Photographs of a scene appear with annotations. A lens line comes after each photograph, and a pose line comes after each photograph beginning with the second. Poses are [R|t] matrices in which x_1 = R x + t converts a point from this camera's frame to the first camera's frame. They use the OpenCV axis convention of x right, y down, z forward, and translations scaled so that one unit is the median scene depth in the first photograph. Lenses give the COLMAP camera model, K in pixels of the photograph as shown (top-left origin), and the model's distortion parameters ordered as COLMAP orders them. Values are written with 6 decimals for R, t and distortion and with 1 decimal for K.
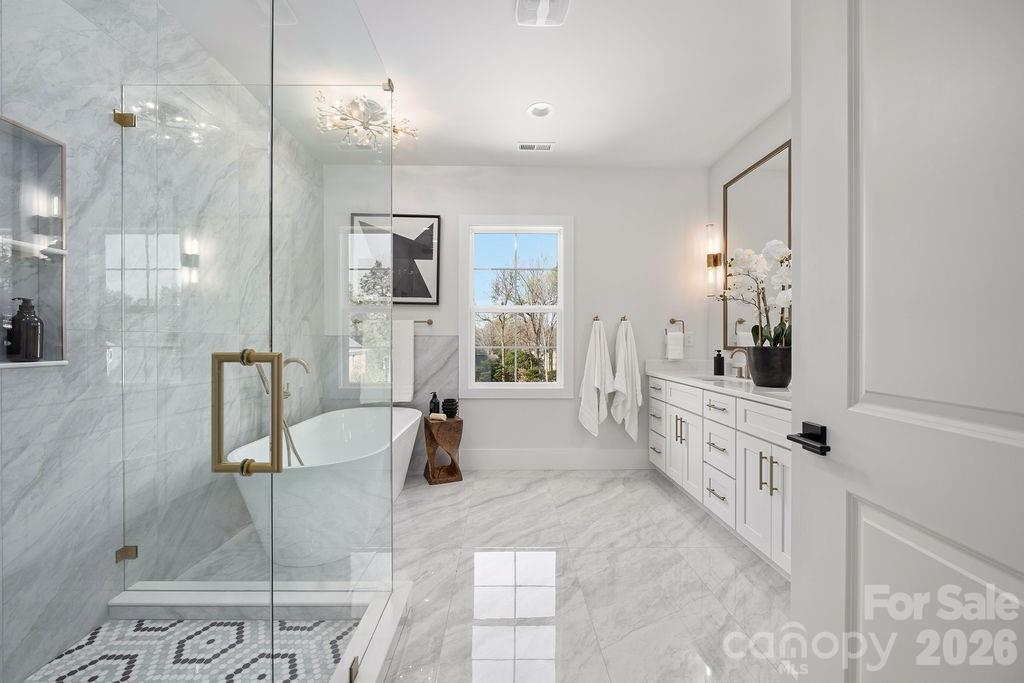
lens RADIAL K [[419.2, 0, 505.7], [0, 419.2, 345.4], [0, 0, 1]] dist [-0.001910, -0.000132]
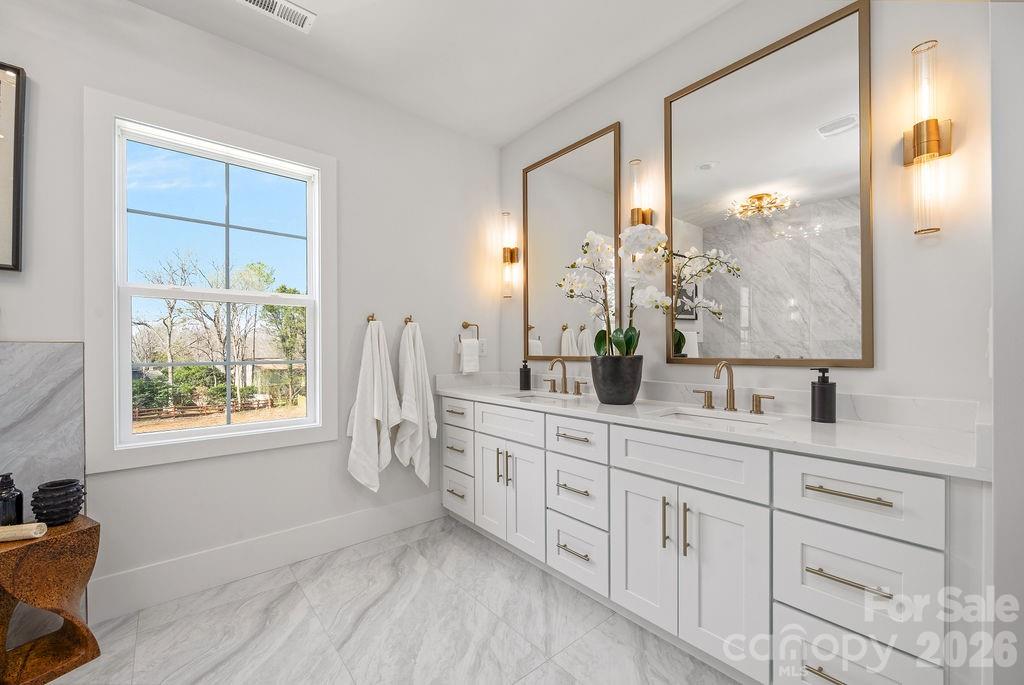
lens RADIAL K [[408.6, 0, 509.7], [0, 408.6, 350.5], [0, 0, 1]] dist [-0.001964, -0.000183]
pose [[0.770771, -0.007159, 0.637072, -0.038514], [0.014284, 0.999880, -0.006044, -0.004177], [-0.636952, 0.013759, 0.770781, 0.361138]]
